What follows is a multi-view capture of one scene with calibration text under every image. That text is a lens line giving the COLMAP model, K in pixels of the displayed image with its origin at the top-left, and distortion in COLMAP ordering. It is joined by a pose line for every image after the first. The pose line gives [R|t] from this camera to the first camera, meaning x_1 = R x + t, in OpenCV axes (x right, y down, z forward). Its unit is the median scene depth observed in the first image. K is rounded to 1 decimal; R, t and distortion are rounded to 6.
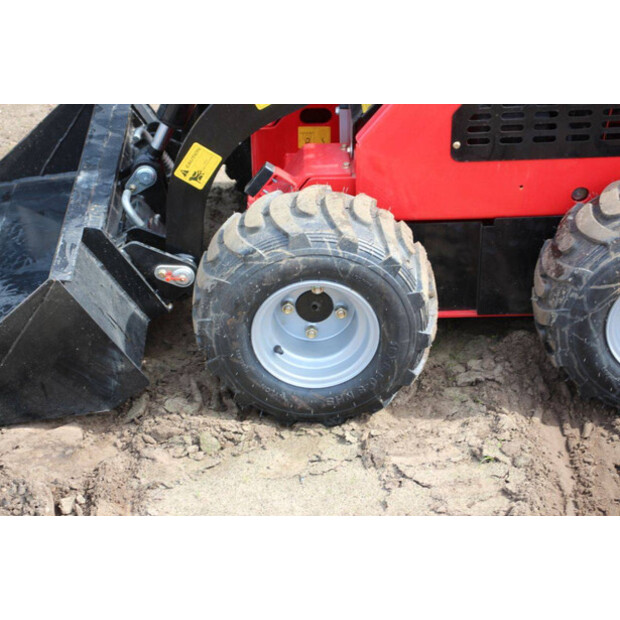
lens RADIAL K [[1432.2, 0, 309.2], [0, 1432.2, 305.3], [0, 0, 1]] dist [0.399424, 0.000000]
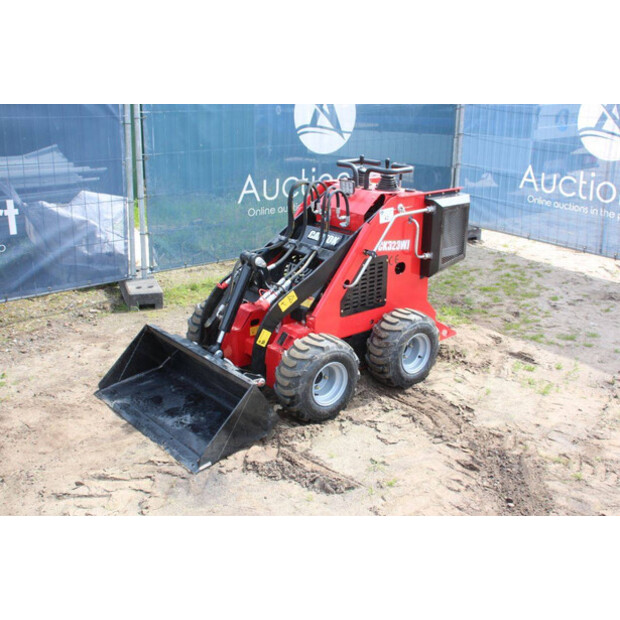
lens RADIAL K [[711.5, 0, 309.3], [0, 711.5, 305.1], [0, 0, 1]] dist [-0.029524, 0.000000]
pose [[0.777653, -0.169281, 0.605475, -0.811086], [0.301728, 0.945399, -0.123212, 0.033133], [-0.551558, 0.278505, 0.786269, -0.090383]]
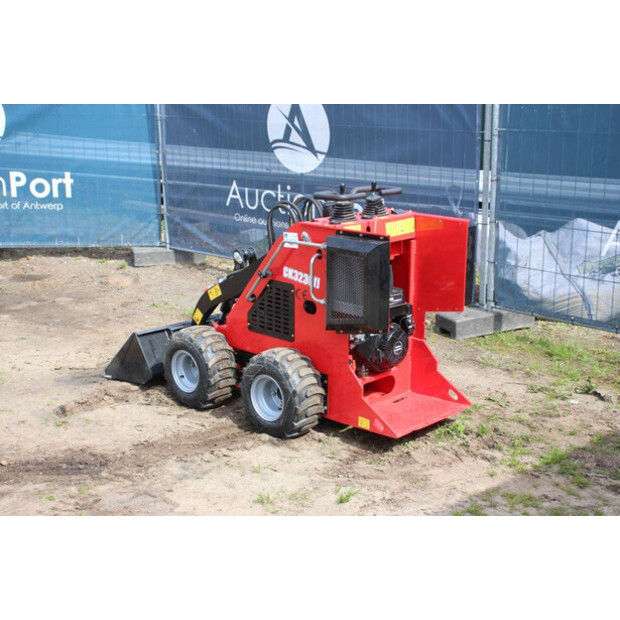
lens RADIAL K [[920.8, 0, 311.5], [0, 920.8, 308.0], [0, 0, 1]] dist [0.102563, 0.000000]
pose [[0.705482, 0.184219, -0.684367, 1.426965], [-0.377350, 0.915012, -0.142688, 0.072387], [0.599919, 0.358910, 0.715039, -0.236897]]
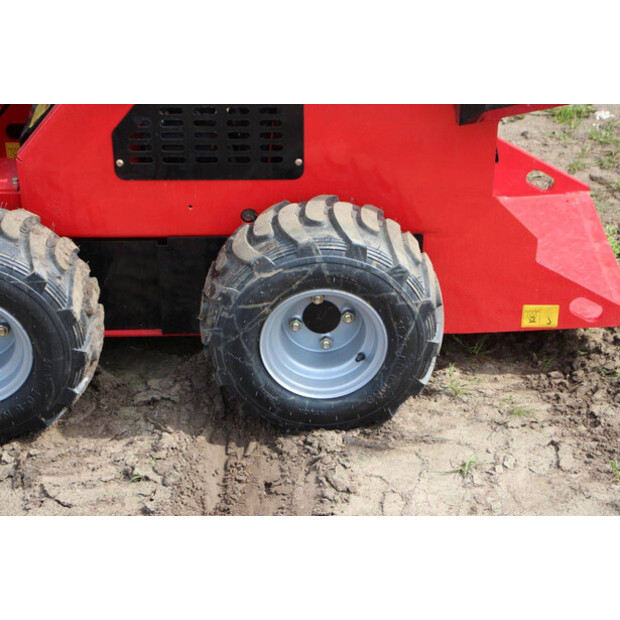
lens RADIAL K [[1432.2, 0, 310.2], [0, 1432.2, 313.5], [0, 0, 1]] dist [0.399424, 0.000000]
pose [[0.999903, 0.012602, 0.005923, 0.228634], [-0.012513, 0.999811, -0.014881, 0.006256], [-0.006109, 0.014805, 0.999872, 0.000670]]
